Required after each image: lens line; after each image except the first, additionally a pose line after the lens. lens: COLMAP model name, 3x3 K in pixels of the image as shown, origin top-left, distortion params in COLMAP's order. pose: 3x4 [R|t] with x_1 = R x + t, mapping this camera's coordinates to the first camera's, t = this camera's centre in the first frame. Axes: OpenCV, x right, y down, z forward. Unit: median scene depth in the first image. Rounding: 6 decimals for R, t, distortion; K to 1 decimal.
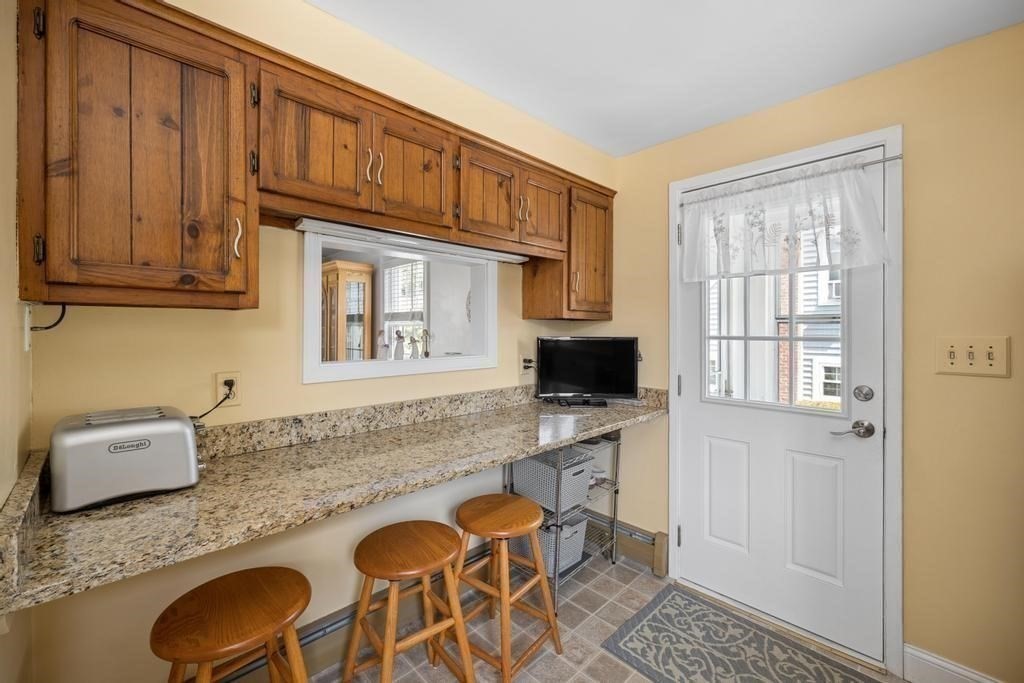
lens RADIAL K [[419.9, 0, 512.3], [0, 419.9, 332.0], [0, 0, 1]] dist [-0.001875, -0.000277]
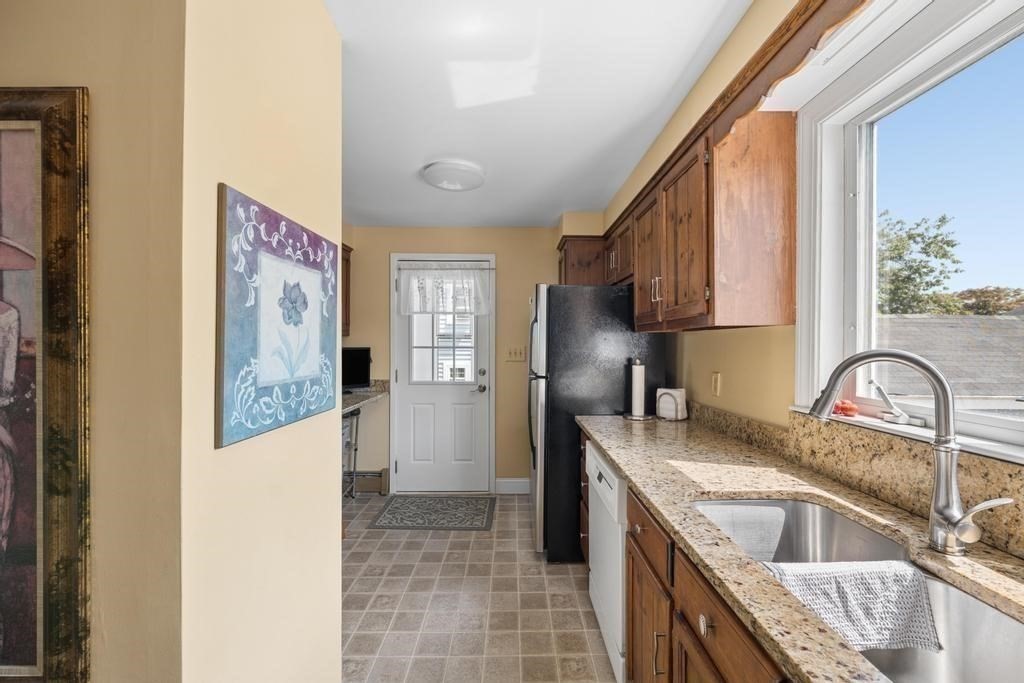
lens RADIAL K [[415.9, 0, 519.6], [0, 415.9, 342.9], [0, 0, 1]] dist [0.000337, 0.000085]
pose [[0.685711, -0.000512, 0.727874, -0.493760], [-0.001579, 0.999996, 0.002191, -0.009123], [-0.727872, -0.002652, 0.685708, -0.512525]]
